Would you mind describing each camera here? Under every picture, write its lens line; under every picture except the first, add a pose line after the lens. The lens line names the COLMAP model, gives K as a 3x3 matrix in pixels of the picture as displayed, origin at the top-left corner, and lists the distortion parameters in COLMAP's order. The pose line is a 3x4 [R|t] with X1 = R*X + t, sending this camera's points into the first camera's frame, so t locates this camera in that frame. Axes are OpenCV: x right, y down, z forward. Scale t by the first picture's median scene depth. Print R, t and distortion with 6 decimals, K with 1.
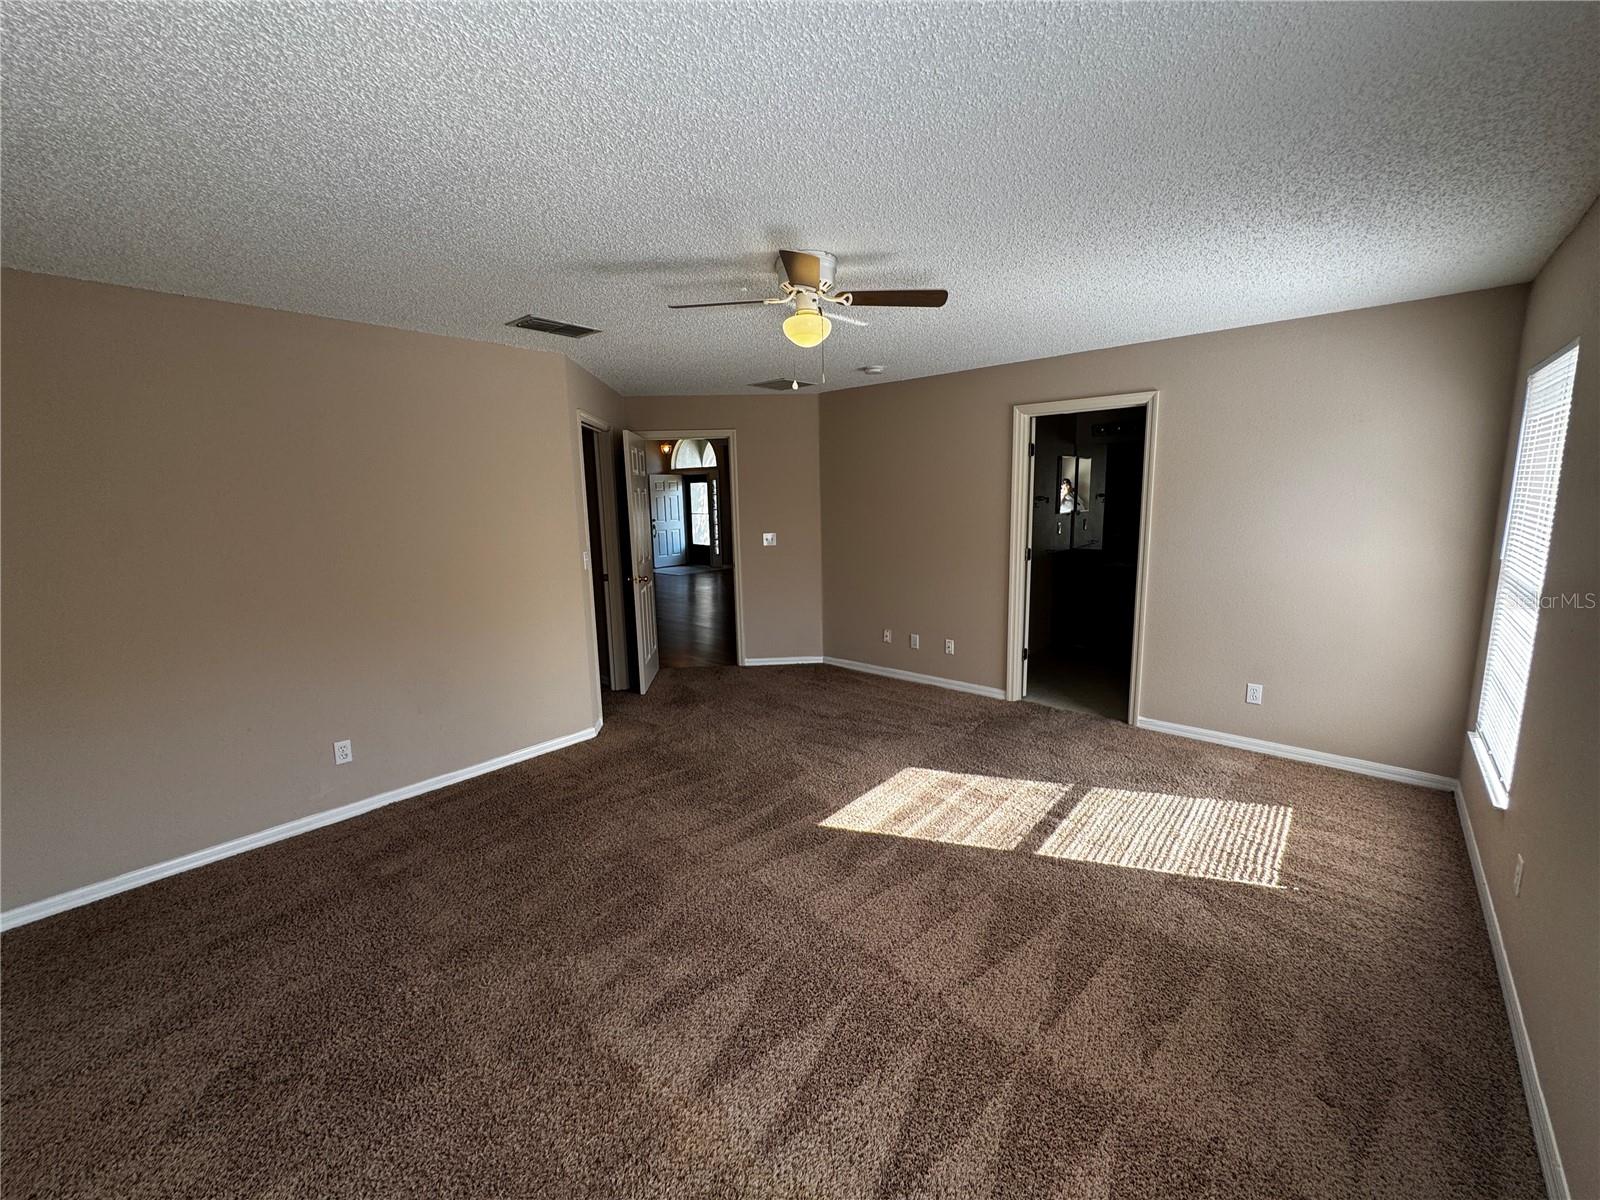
lens RADIAL K [[642.6, 0, 799.3], [0, 642.6, 594.5], [0, 0, 1]] dist [0.000622, 0.000323]
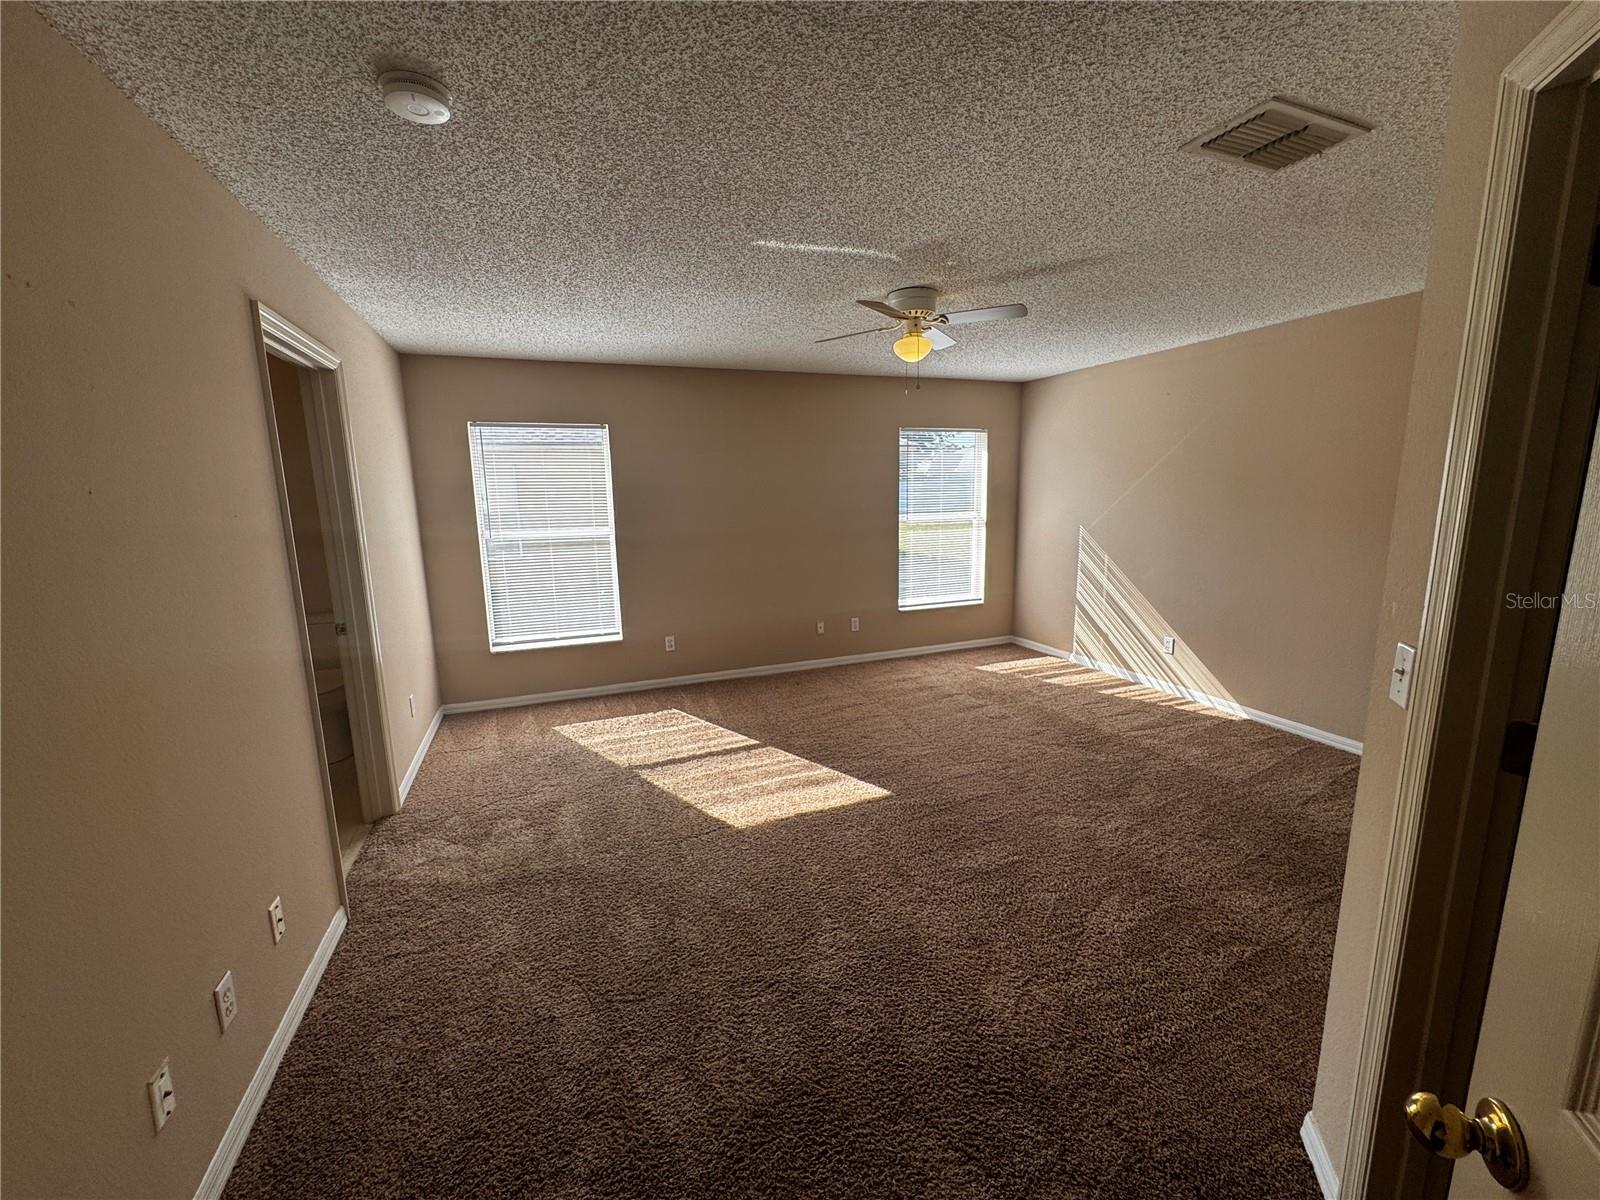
lens RADIAL K [[640.8, 0, 796.8], [0, 640.8, 601.4], [0, 0, 1]] dist [0.001259, 0.000198]
pose [[-0.891577, -0.039195, 0.451169, -0.294936], [0.112506, 0.945845, 0.304499, -0.277537], [-0.438671, 0.322244, -0.838884, 1.844134]]
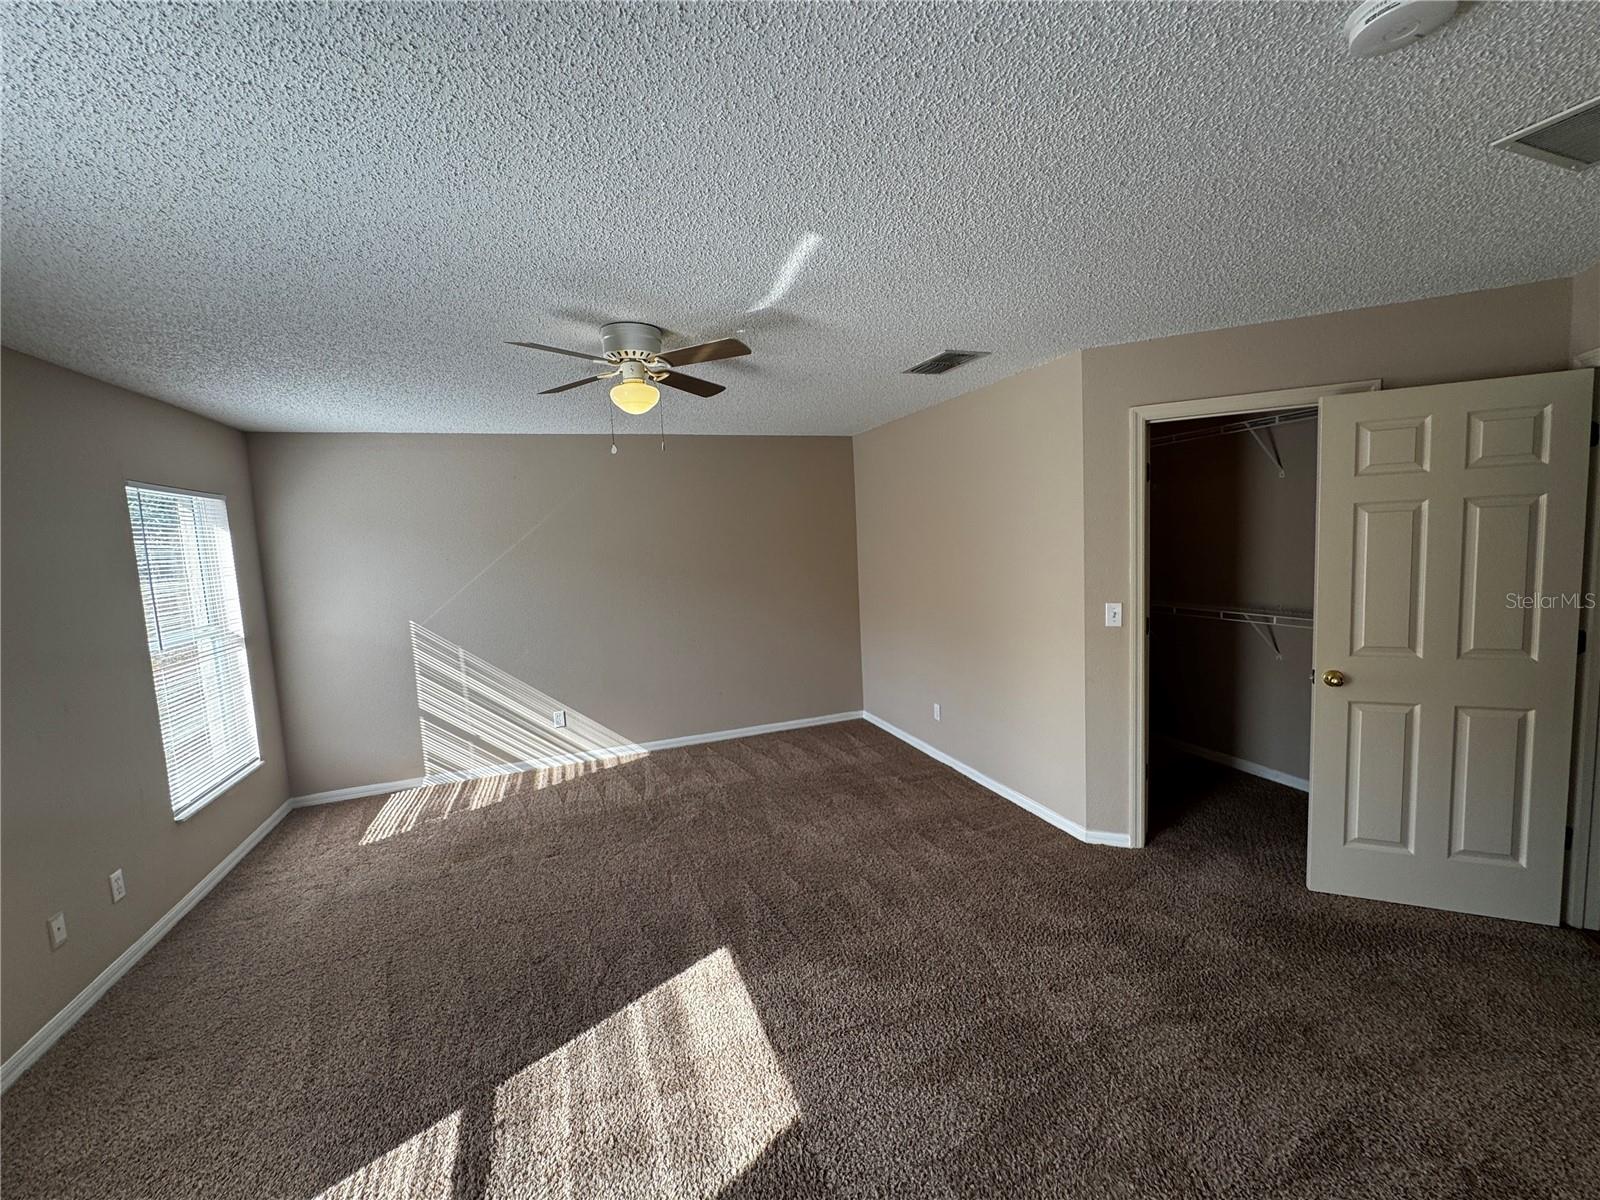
lens RADIAL K [[640.8, 0, 796.8], [0, 640.8, 601.4], [0, 0, 1]] dist [0.001259, 0.000198]
pose [[-0.459912, 0.132518, -0.878020, 0.654780], [-0.086012, 0.977503, 0.192586, -0.248739], [0.883789, 0.164093, -0.438168, 1.369133]]
